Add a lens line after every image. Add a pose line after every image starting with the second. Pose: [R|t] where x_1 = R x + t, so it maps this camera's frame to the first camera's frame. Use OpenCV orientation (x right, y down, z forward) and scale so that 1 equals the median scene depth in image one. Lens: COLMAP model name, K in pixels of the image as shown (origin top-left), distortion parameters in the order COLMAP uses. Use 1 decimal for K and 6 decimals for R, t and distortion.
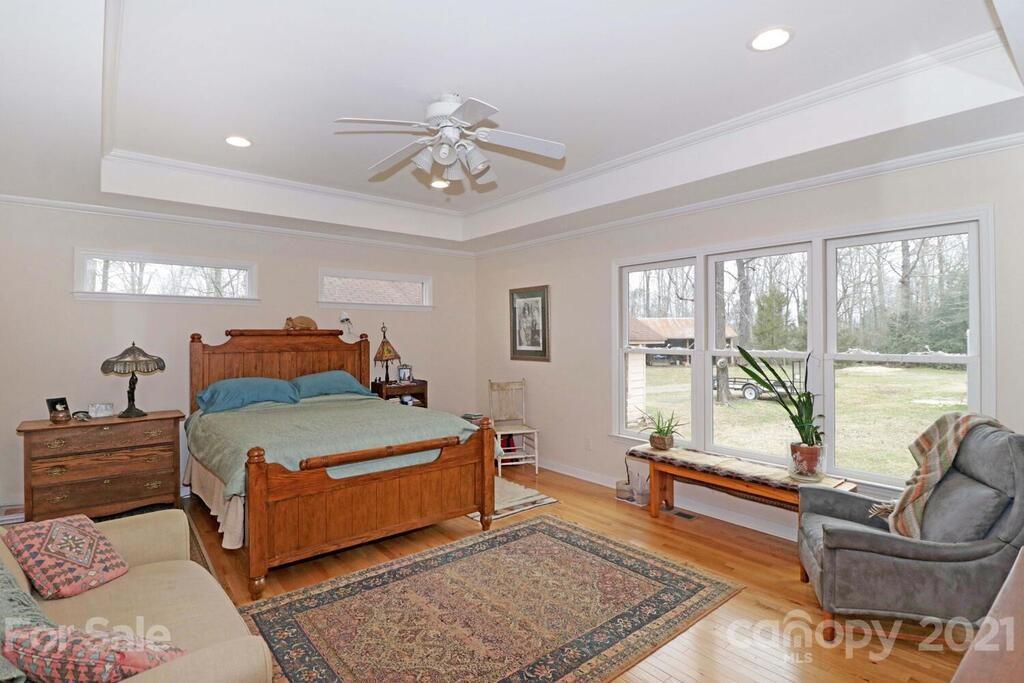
lens RADIAL K [[509.0, 0, 511.8], [0, 509.0, 333.2], [0, 0, 1]] dist [-0.003430, -0.002626]
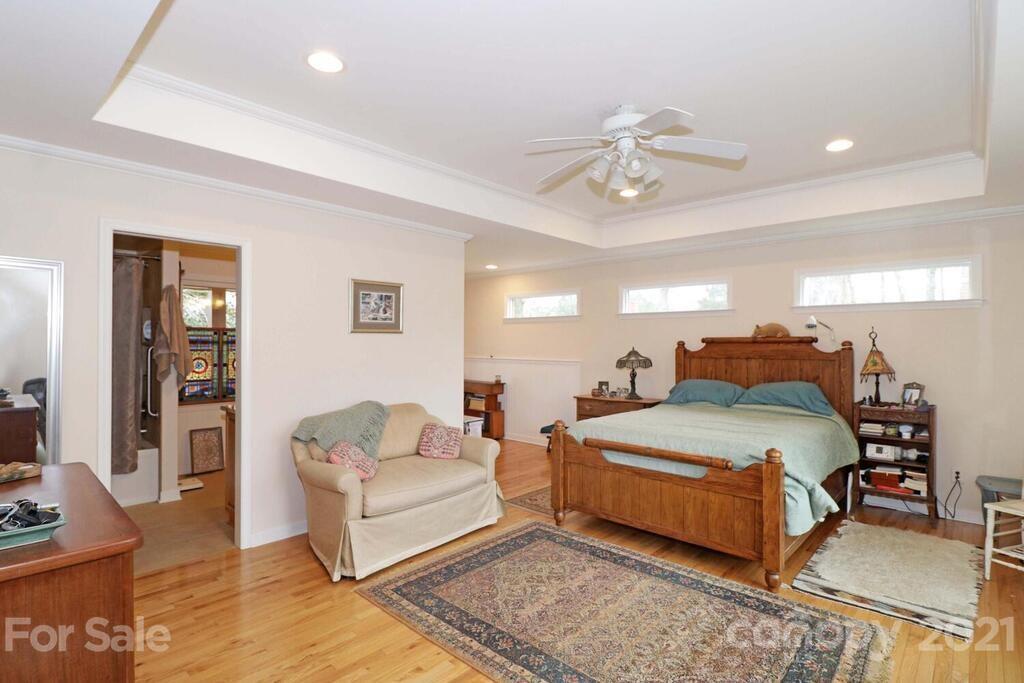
lens RADIAL K [[509.0, 0, 508.0], [0, 509.0, 344.8], [0, 0, 1]] dist [-0.003430, -0.002626]
pose [[0.132292, 0.007052, -0.991186, 0.613712], [0.001309, 0.999973, 0.007289, 0.000701], [0.991210, -0.002261, 0.132279, 0.454145]]
